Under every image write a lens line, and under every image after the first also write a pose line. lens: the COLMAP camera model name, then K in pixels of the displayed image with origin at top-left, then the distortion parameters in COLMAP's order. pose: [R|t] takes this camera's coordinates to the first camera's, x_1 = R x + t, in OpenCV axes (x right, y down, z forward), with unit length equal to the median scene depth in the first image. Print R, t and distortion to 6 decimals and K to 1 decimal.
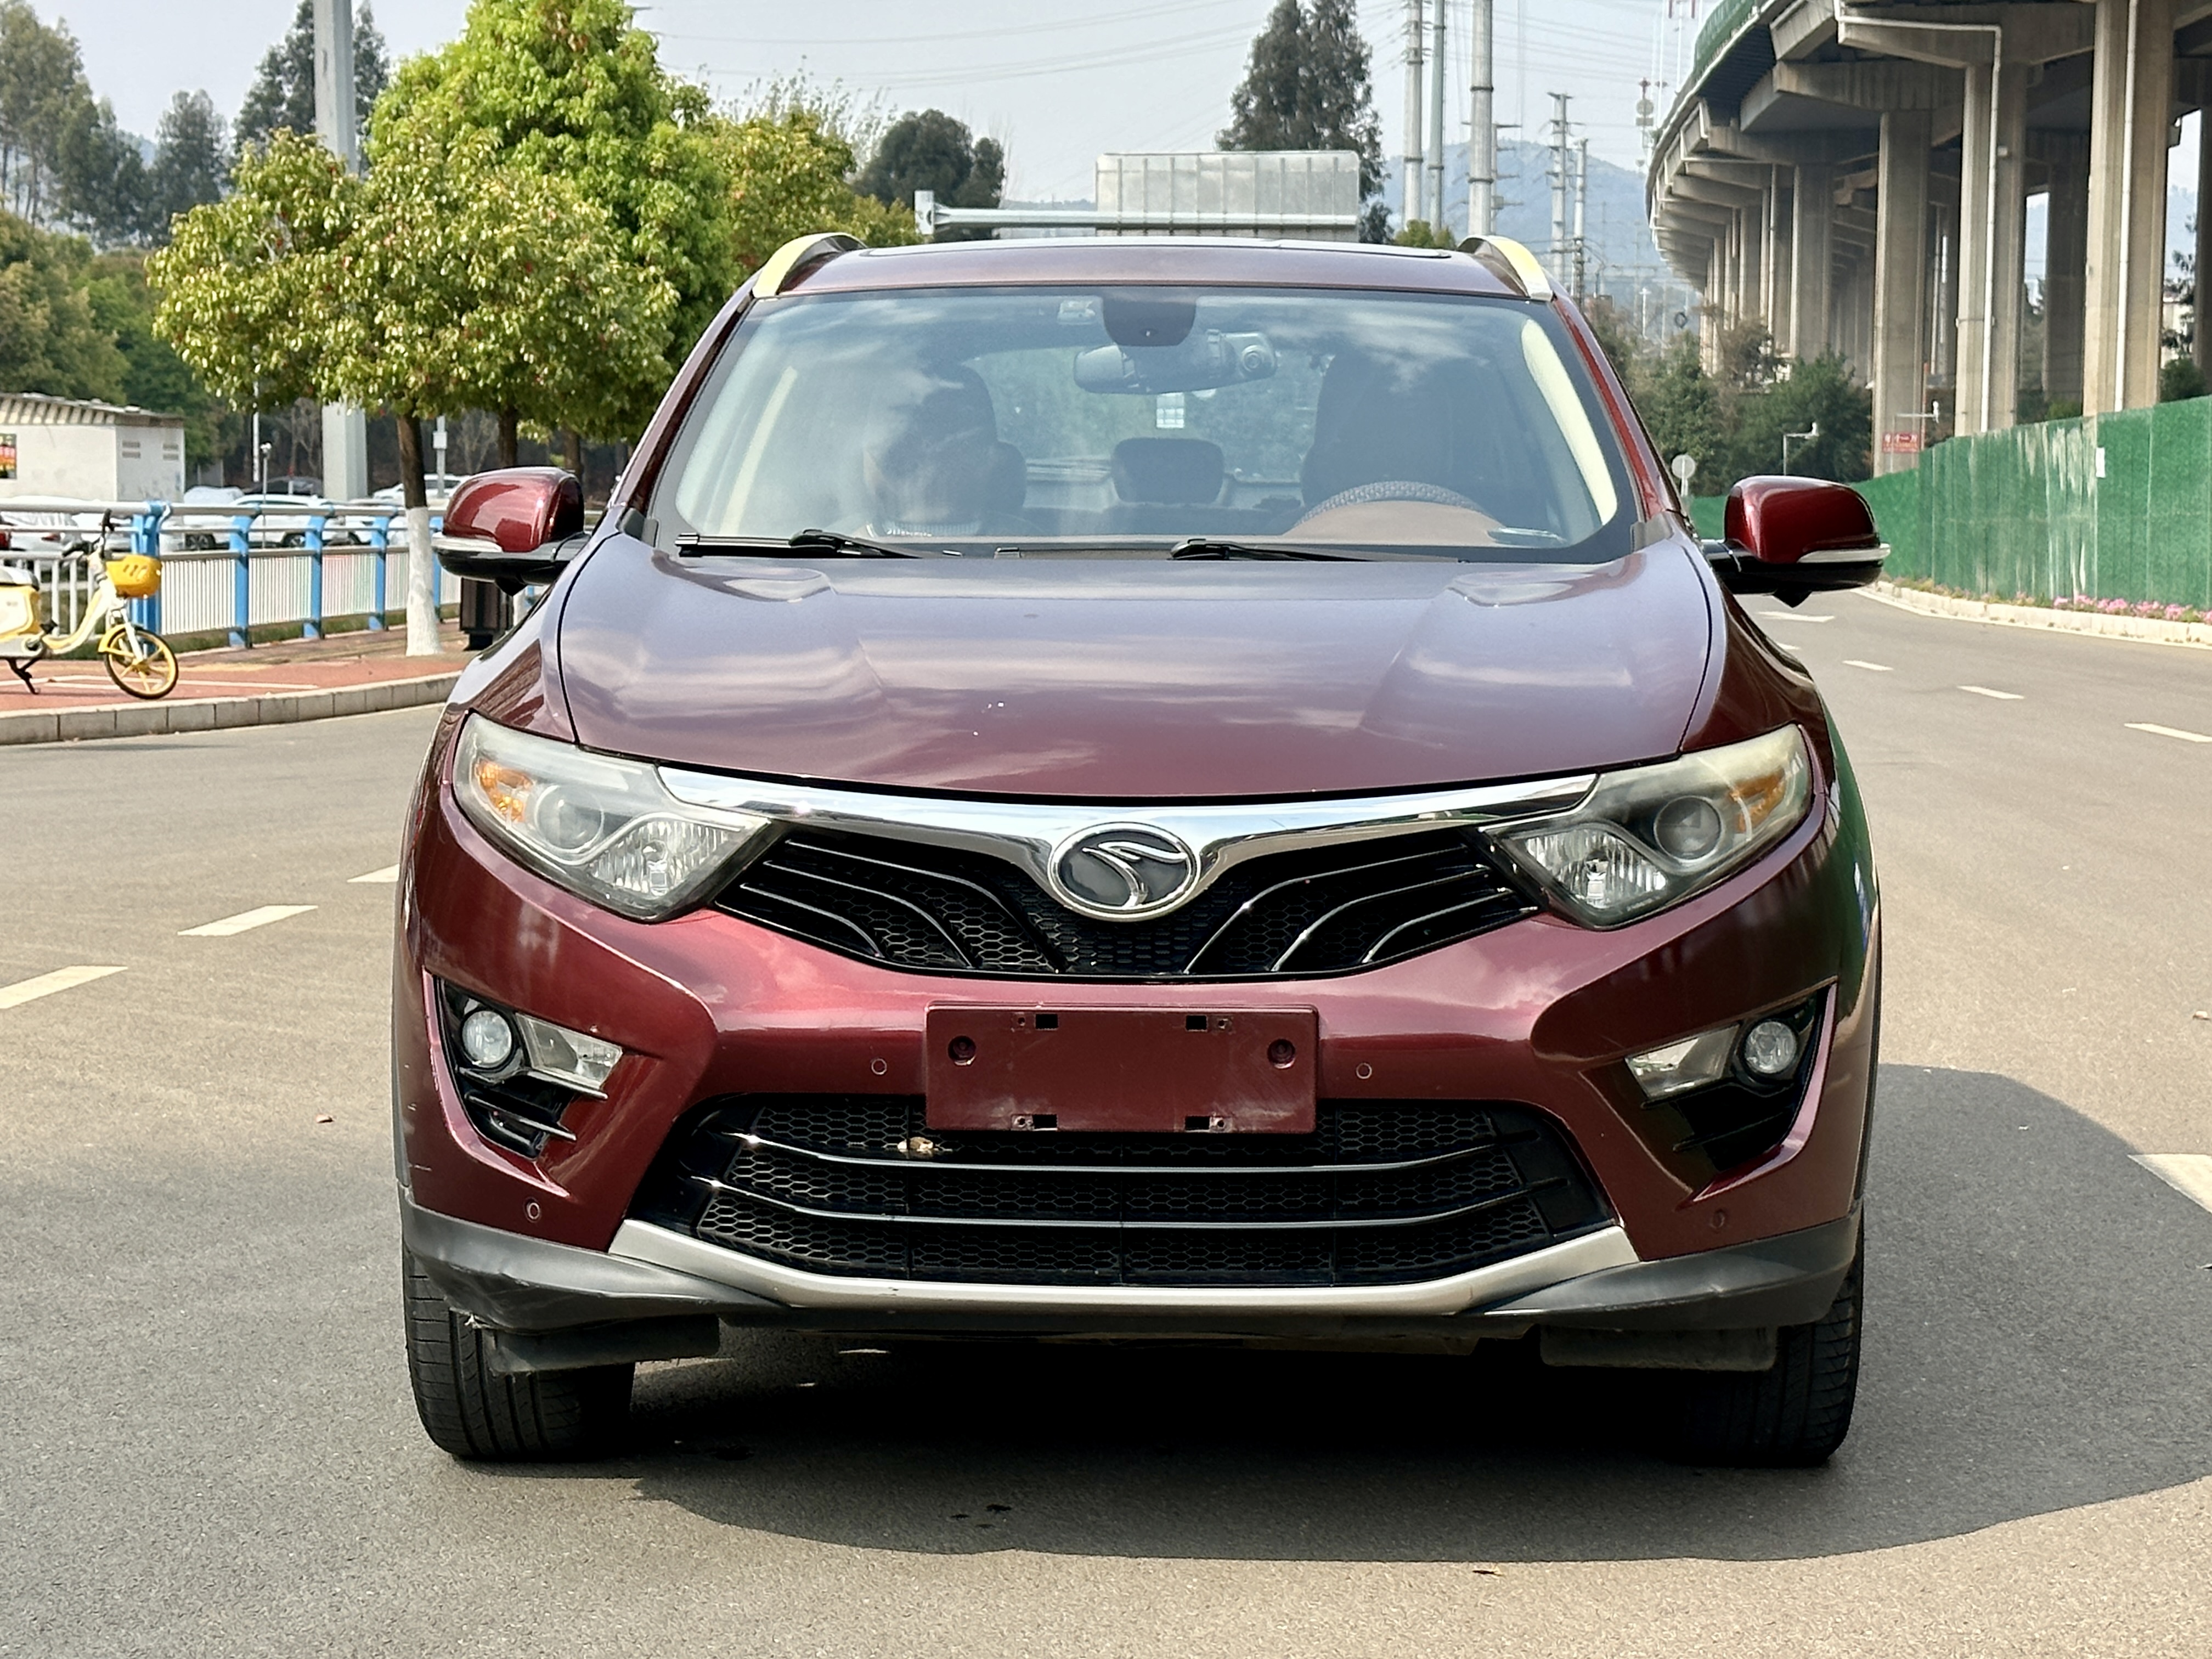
lens RADIAL K [[4705.9, 0, 1108.7], [0, 4705.9, 827.4], [0, 0, 1]] dist [0.158652, 0.000000]
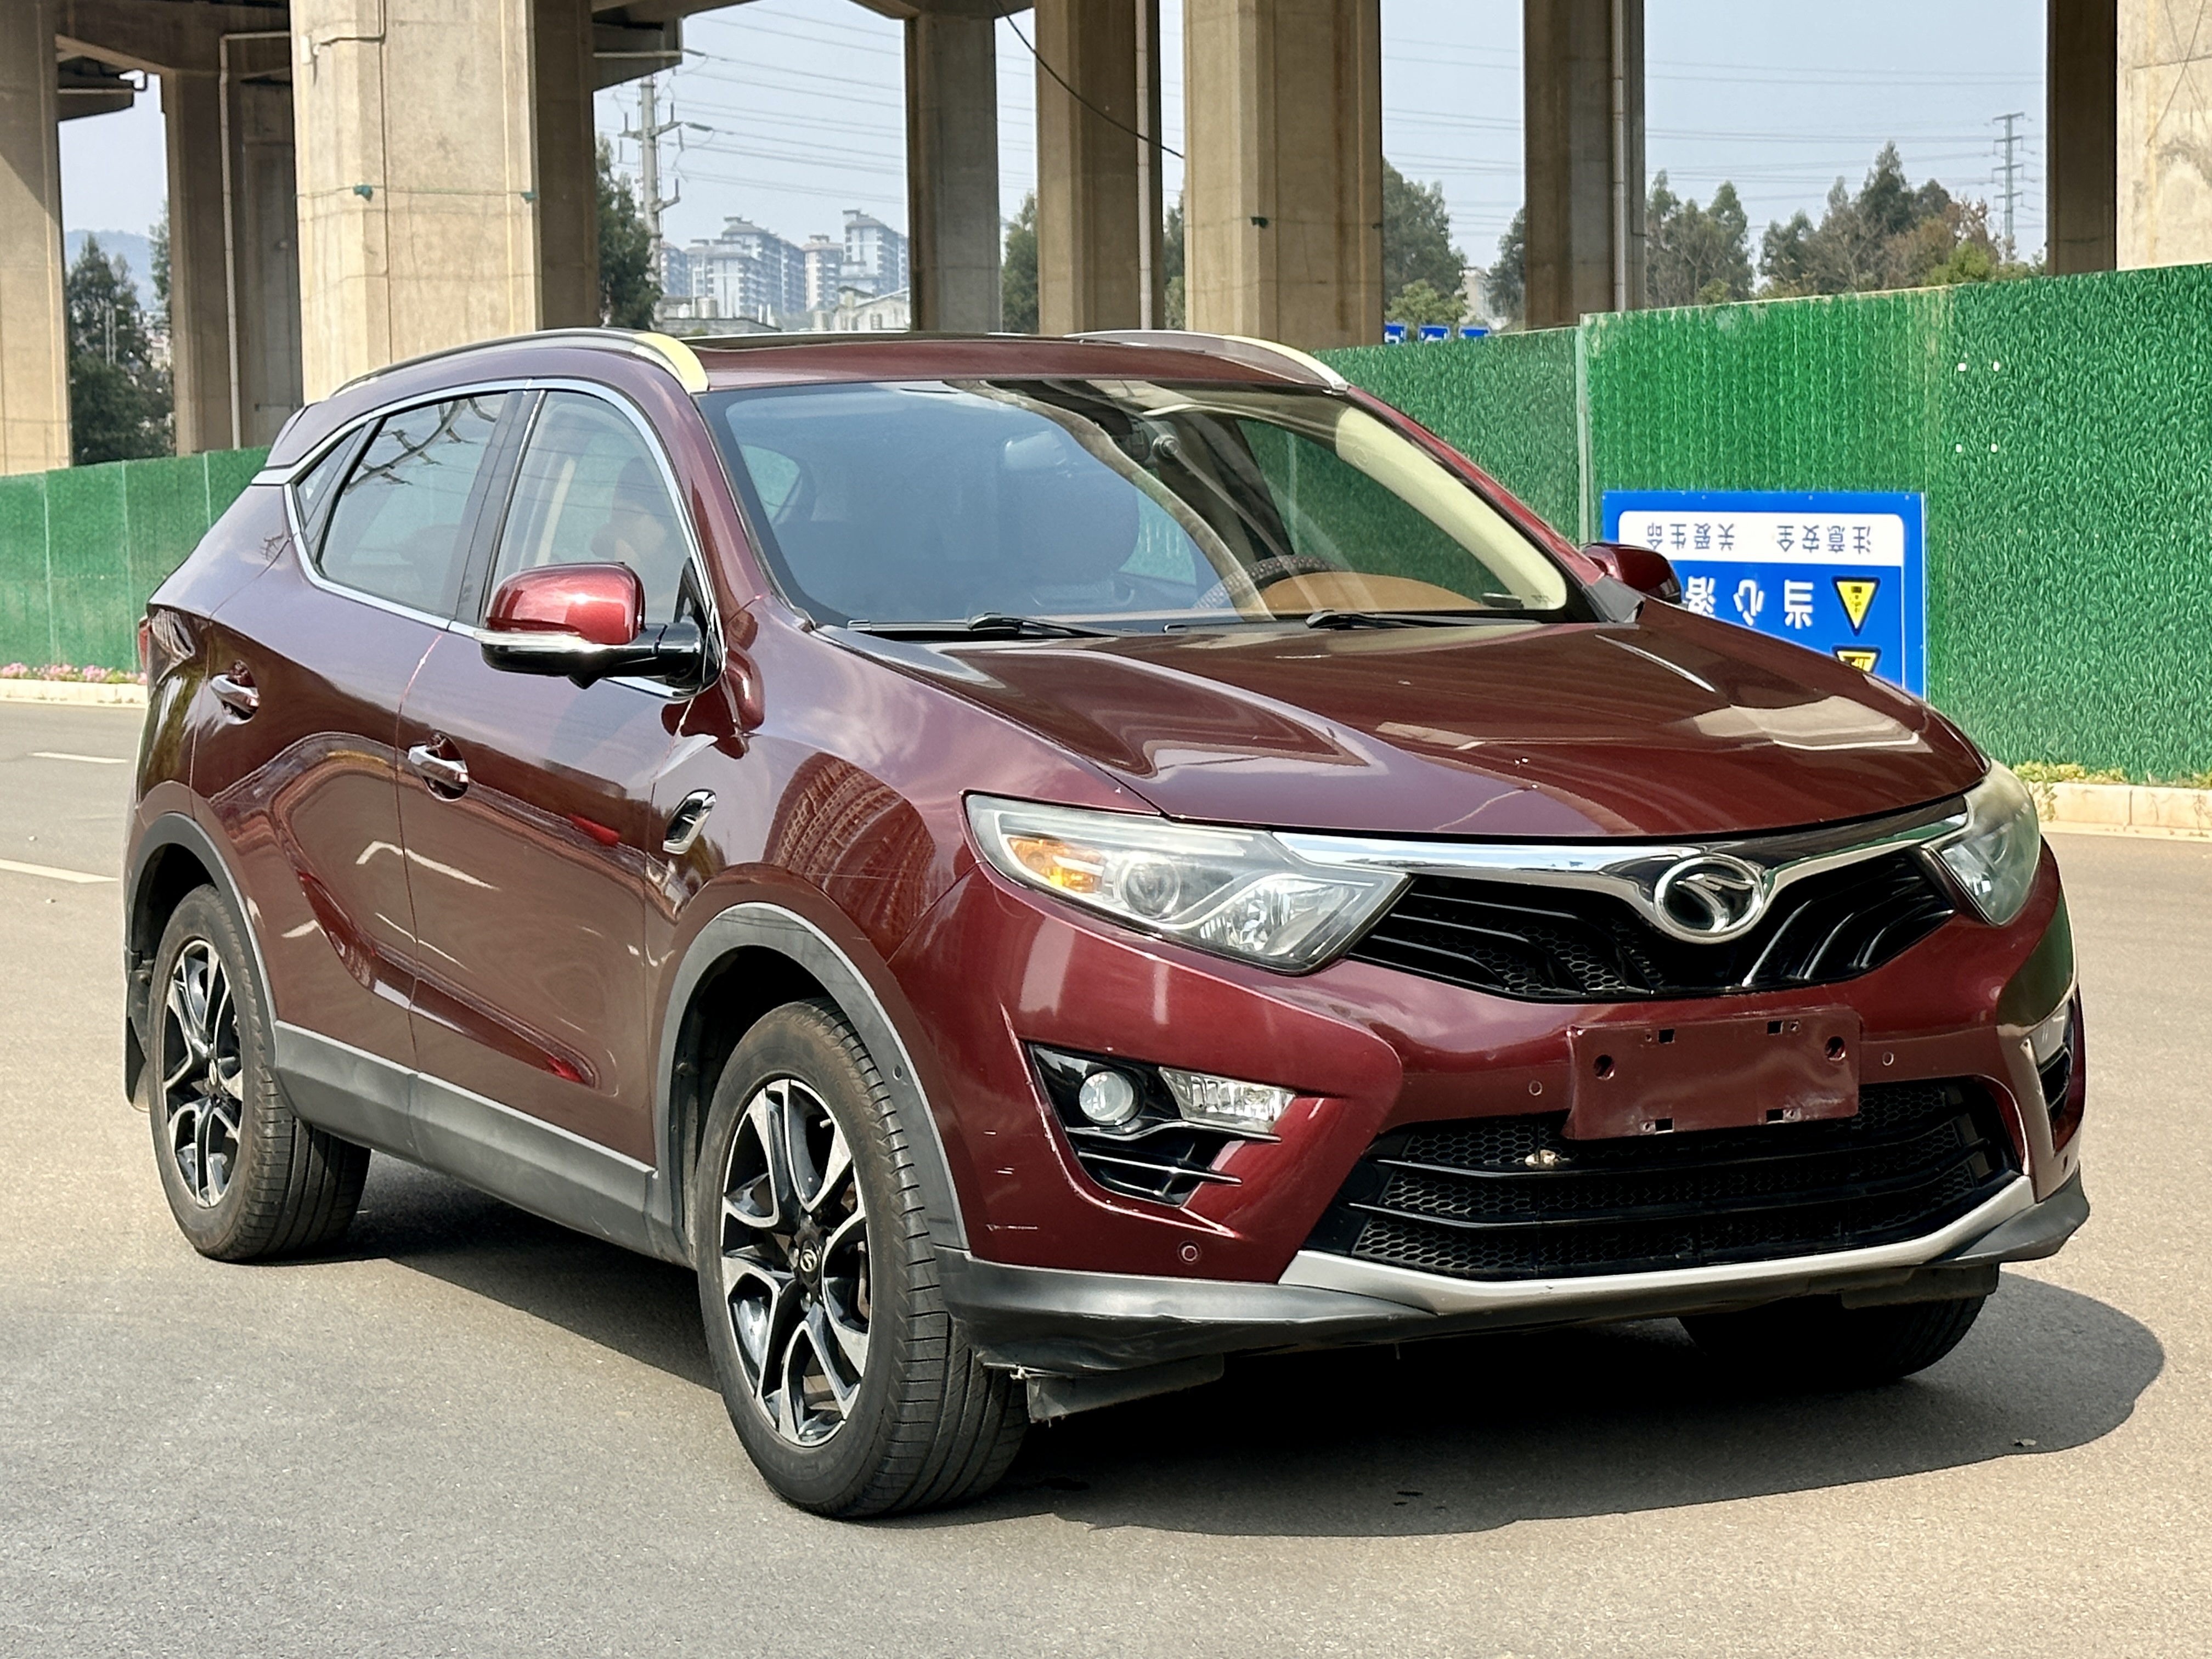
lens RADIAL K [[4705.9, 0, 1112.9], [0, 4705.9, 833.8], [0, 0, 1]] dist [0.158652, 0.000000]
pose [[0.861542, -0.053977, 0.504809, -0.669810], [0.059706, 0.998204, 0.004835, -0.019821], [-0.504164, 0.025974, 0.863217, 0.085685]]
